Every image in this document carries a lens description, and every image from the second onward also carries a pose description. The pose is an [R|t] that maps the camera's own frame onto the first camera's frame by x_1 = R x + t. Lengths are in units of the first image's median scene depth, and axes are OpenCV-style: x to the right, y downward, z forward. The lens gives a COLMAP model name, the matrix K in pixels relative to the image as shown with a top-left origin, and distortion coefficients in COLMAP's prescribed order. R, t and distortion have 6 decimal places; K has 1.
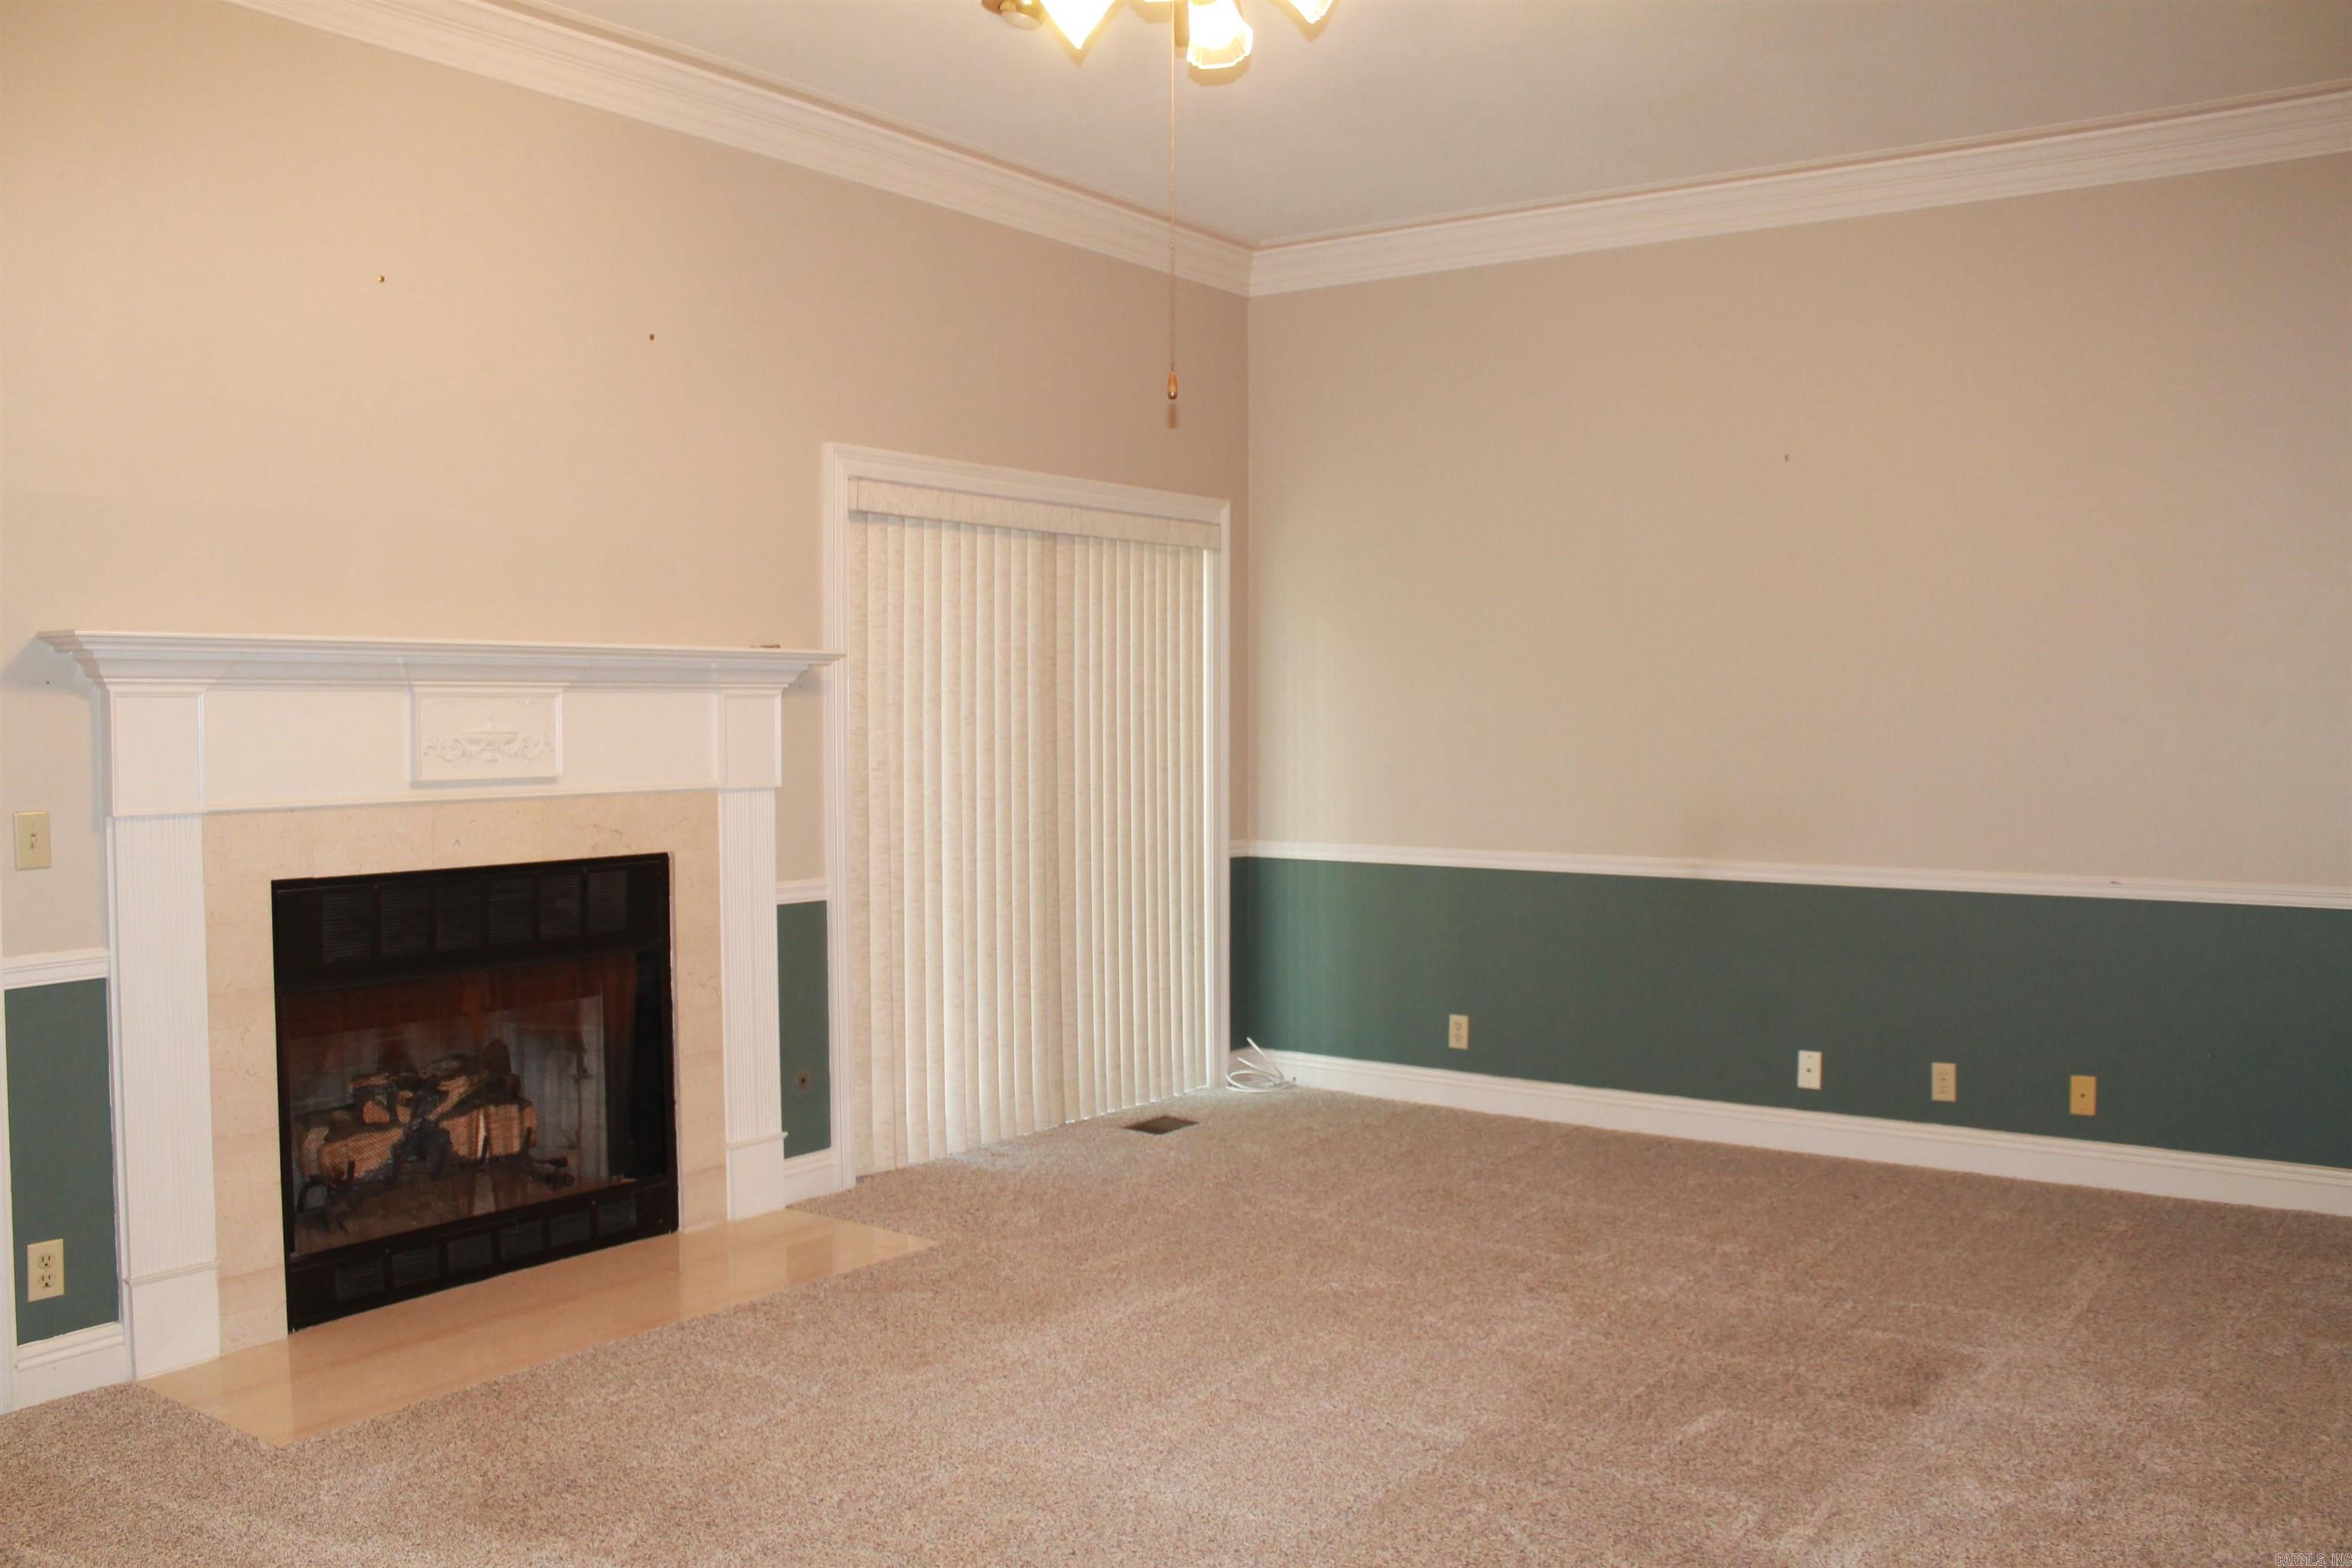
lens RADIAL K [[1994.1, 0, 1167.4], [0, 1994.1, 783.7], [0, 0, 1]] dist [-0.159551, 0.144438]
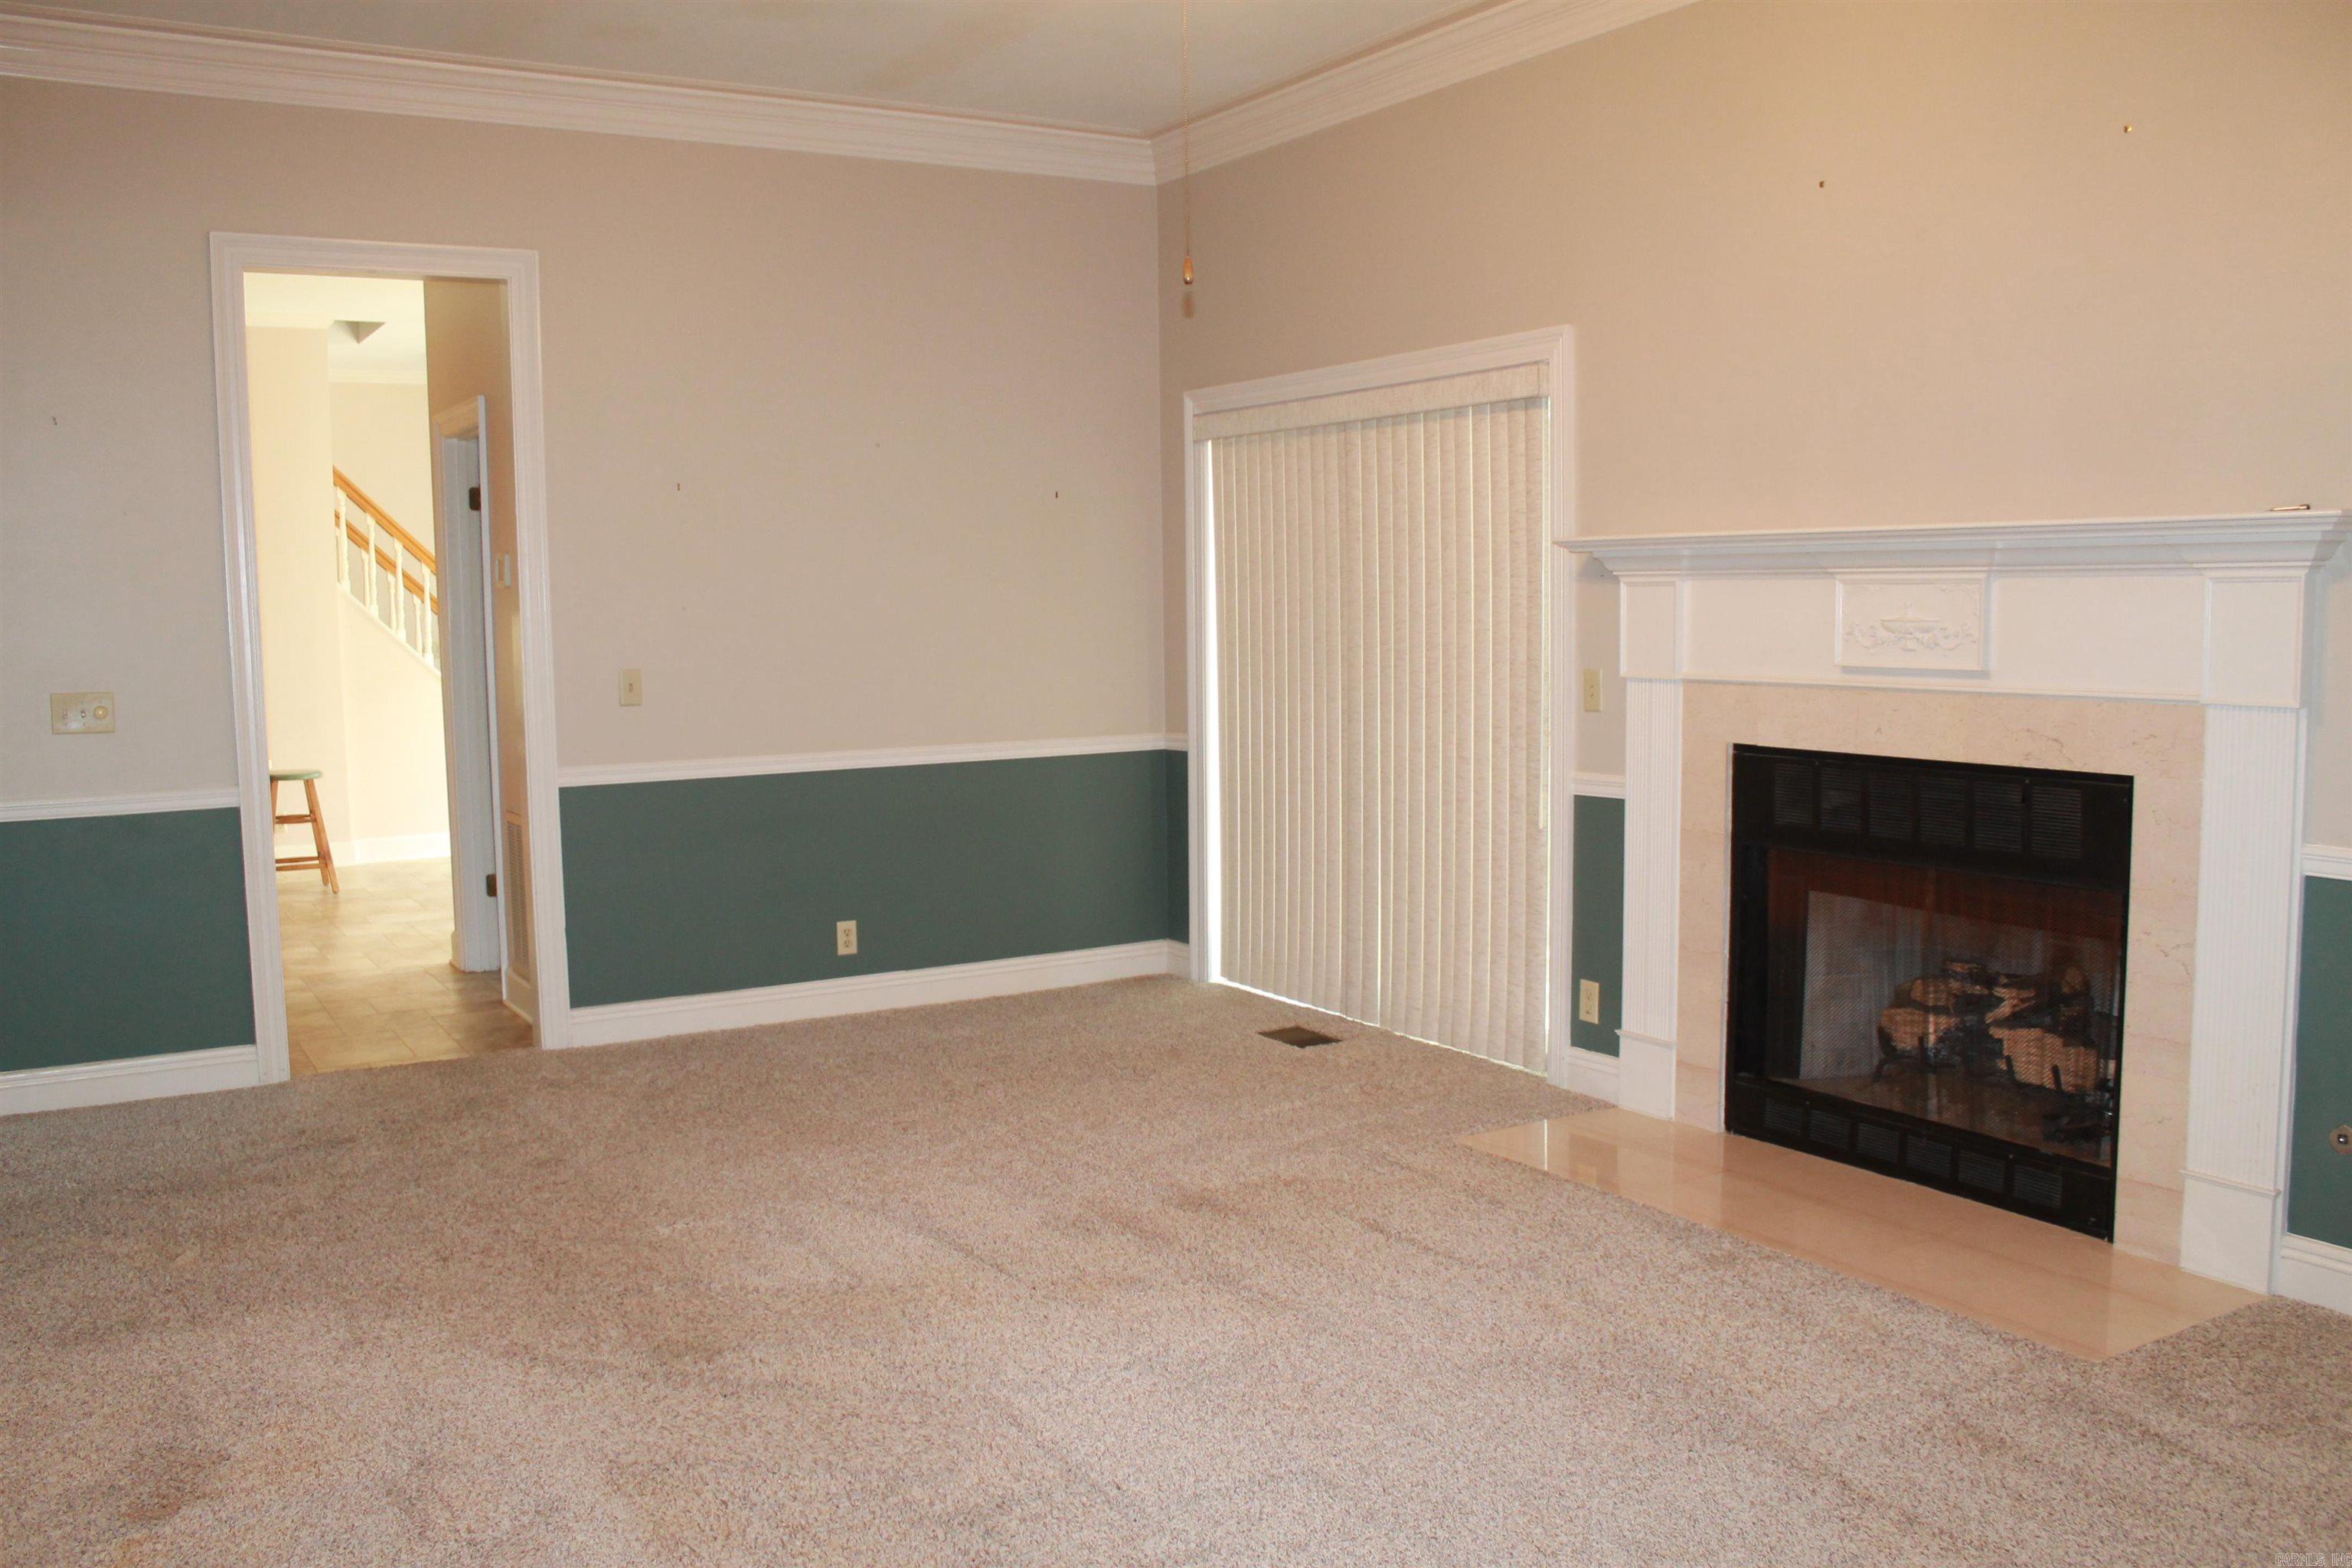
lens RADIAL K [[1994.1, 0, 1186.4], [0, 1994.1, 800.9], [0, 0, 1]] dist [-0.159551, 0.144438]
pose [[-0.382974, 0.097281, -0.918622, 0.636914], [-0.026645, 0.992862, 0.116251, -0.037501], [0.923375, 0.068998, -0.377649, 0.971282]]
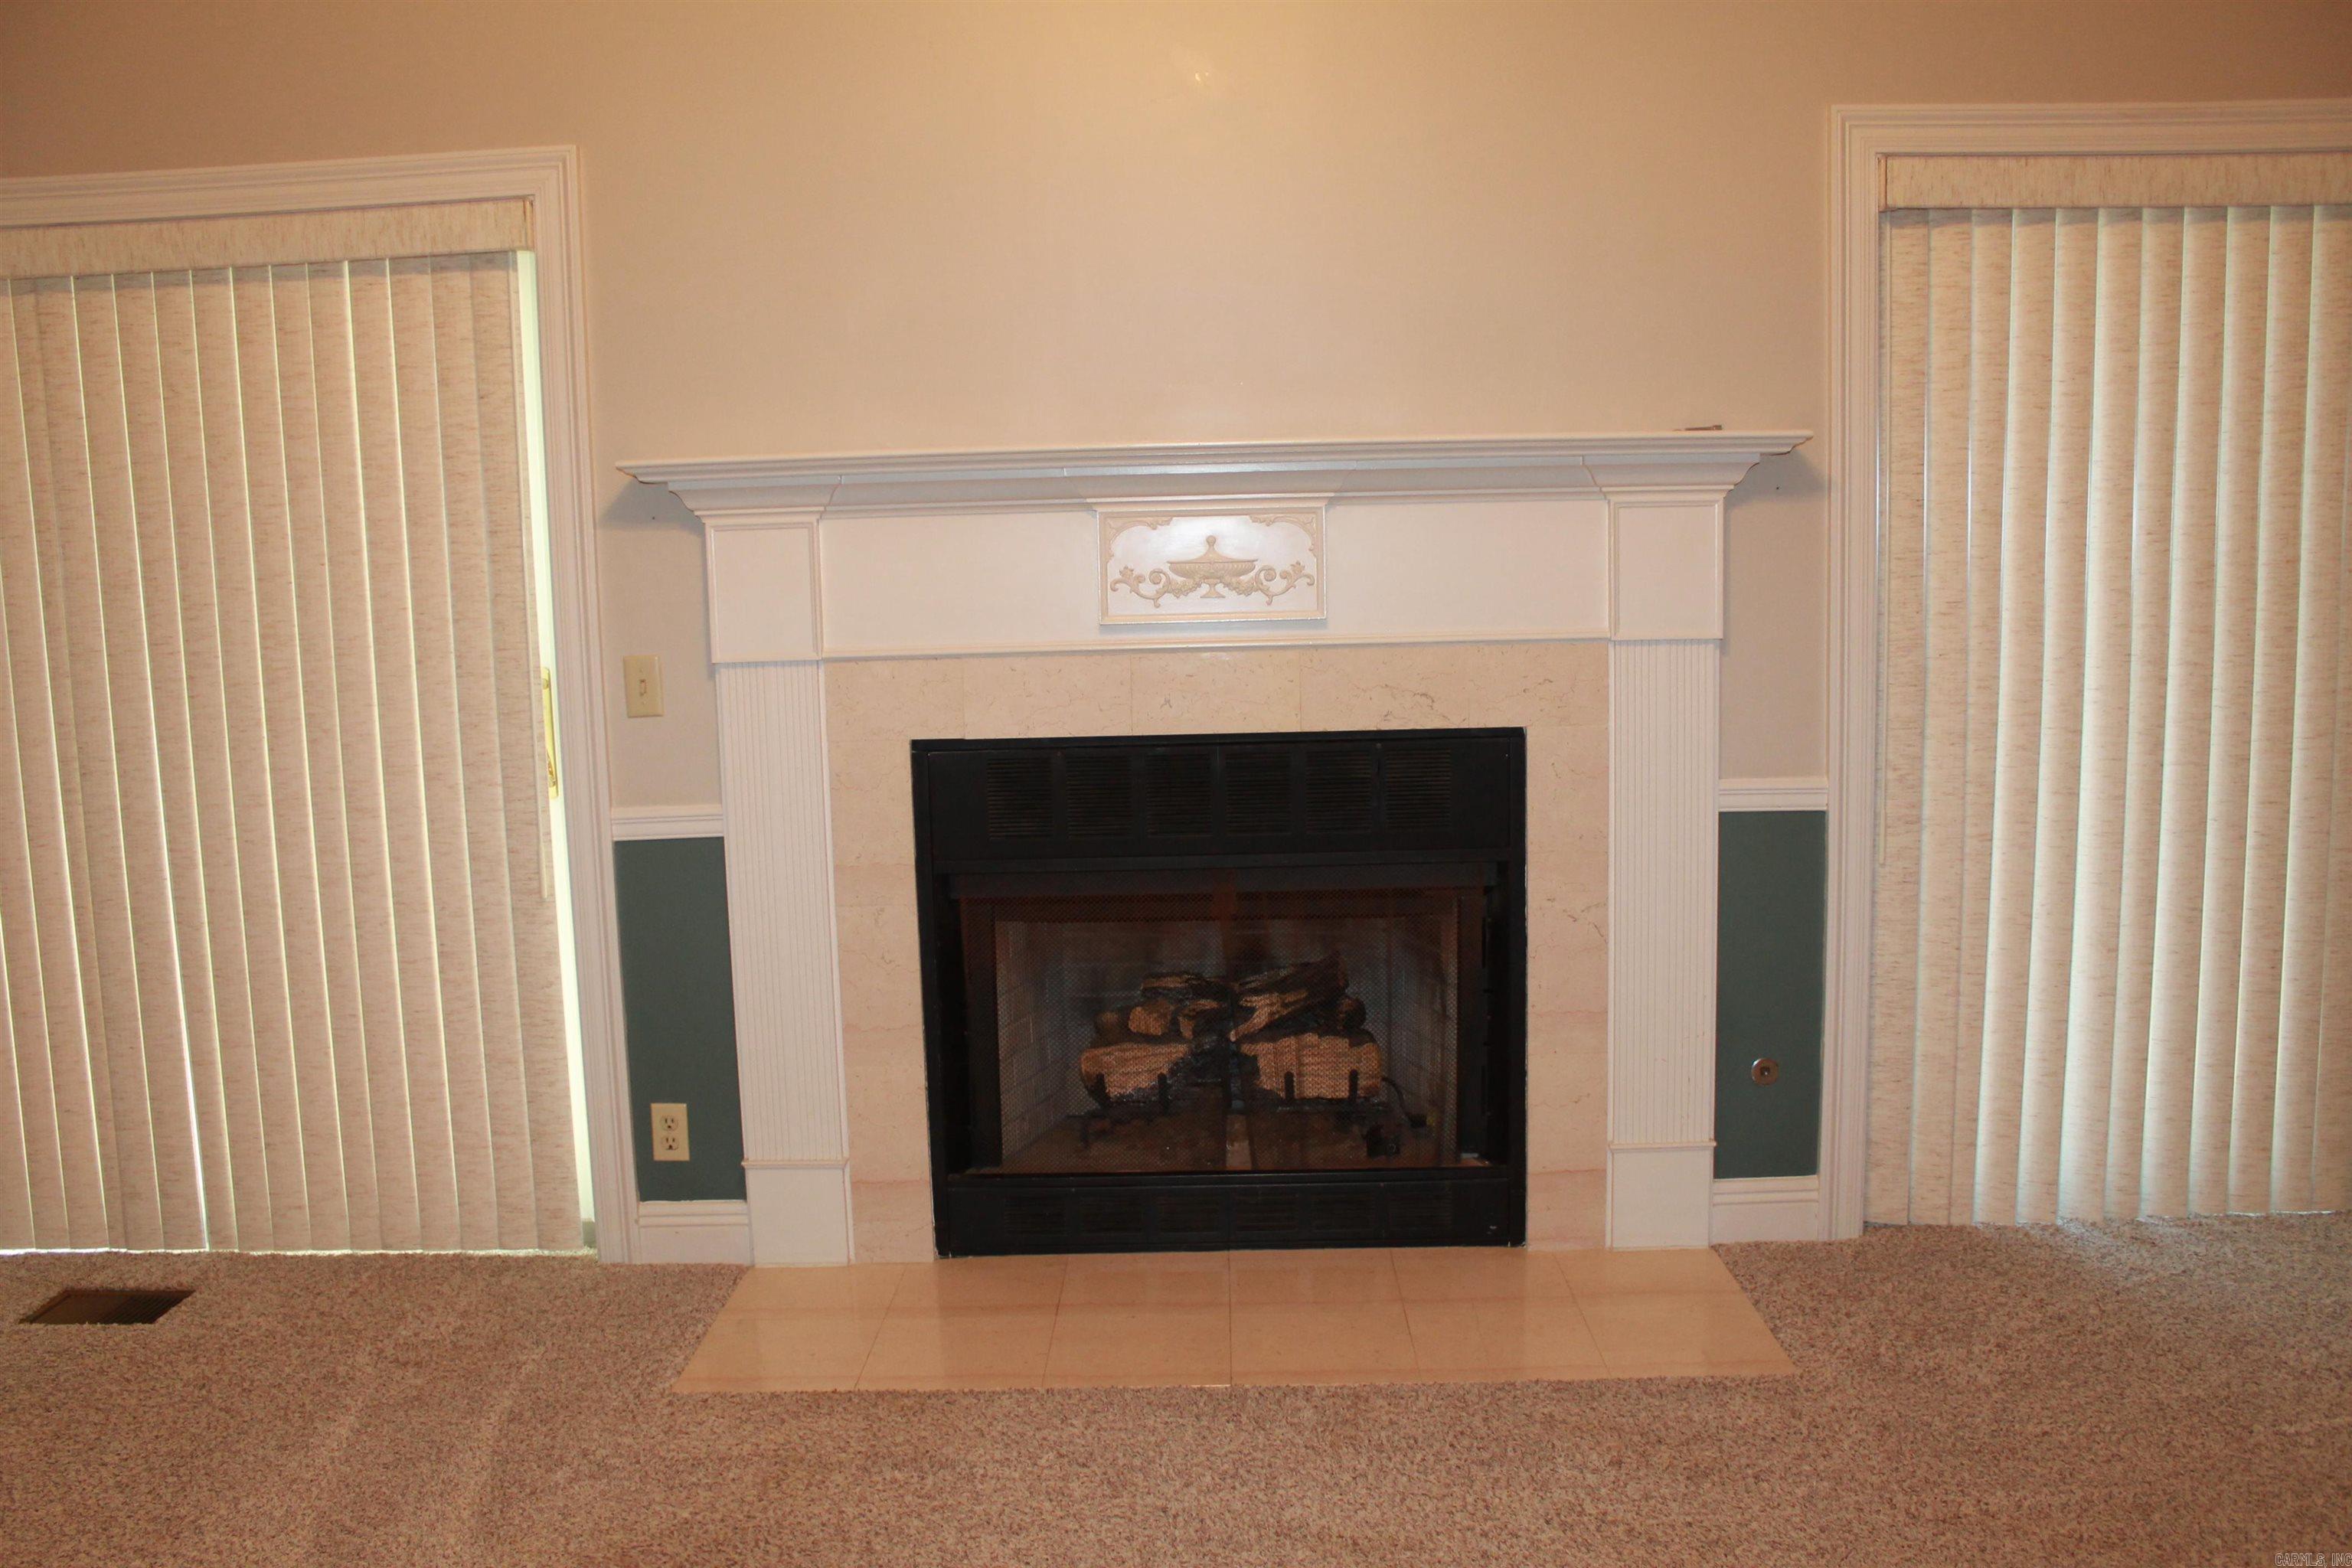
lens RADIAL K [[1994.1, 0, 1156.6], [0, 1994.1, 809.2], [0, 0, 1]] dist [-0.159551, 0.144438]
pose [[0.564380, 0.092761, -0.820287, 0.271252], [-0.005926, 0.994096, 0.108339, -0.012997], [0.825494, -0.056283, 0.561598, 0.503351]]
